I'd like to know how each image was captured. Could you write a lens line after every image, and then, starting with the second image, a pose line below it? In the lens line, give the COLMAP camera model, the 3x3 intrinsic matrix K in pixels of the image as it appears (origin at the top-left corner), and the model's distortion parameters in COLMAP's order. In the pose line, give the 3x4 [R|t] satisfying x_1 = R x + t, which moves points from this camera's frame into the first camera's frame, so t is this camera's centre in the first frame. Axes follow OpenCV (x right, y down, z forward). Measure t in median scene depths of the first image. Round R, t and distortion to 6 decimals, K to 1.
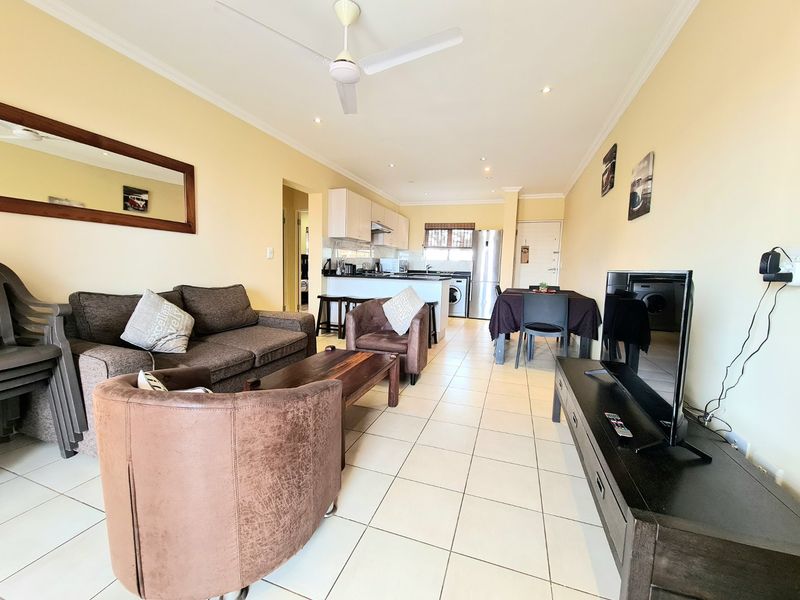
lens RADIAL K [[328.8, 0, 400.0], [0, 328.8, 300.0], [0, 0, 1]] dist [0.001084, -0.000050]
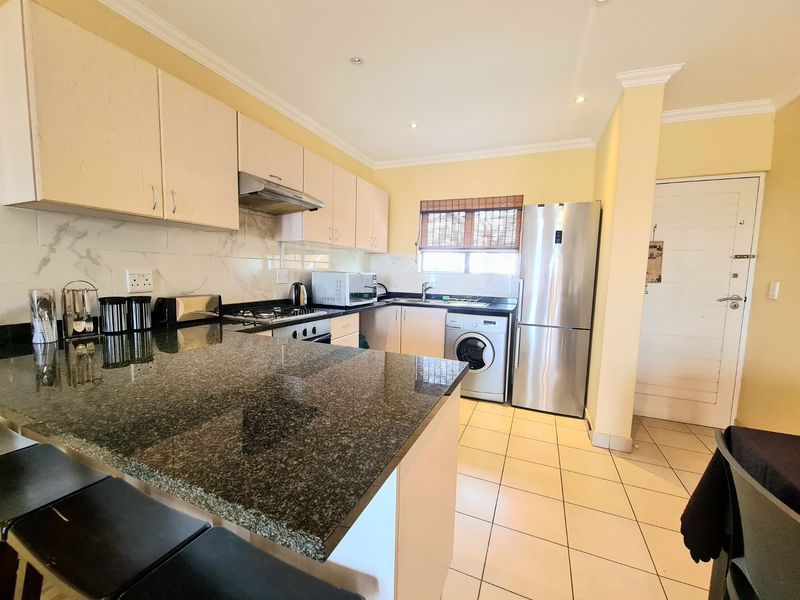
lens RADIAL K [[328.8, 0, 400.0], [0, 328.8, 300.0], [0, 0, 1]] dist [0.001084, -0.000050]
pose [[0.997340, 0.005630, -0.072668, 0.083917], [-0.006775, 0.999857, -0.015513, -0.073035], [0.072570, 0.015964, 0.997236, 0.504379]]
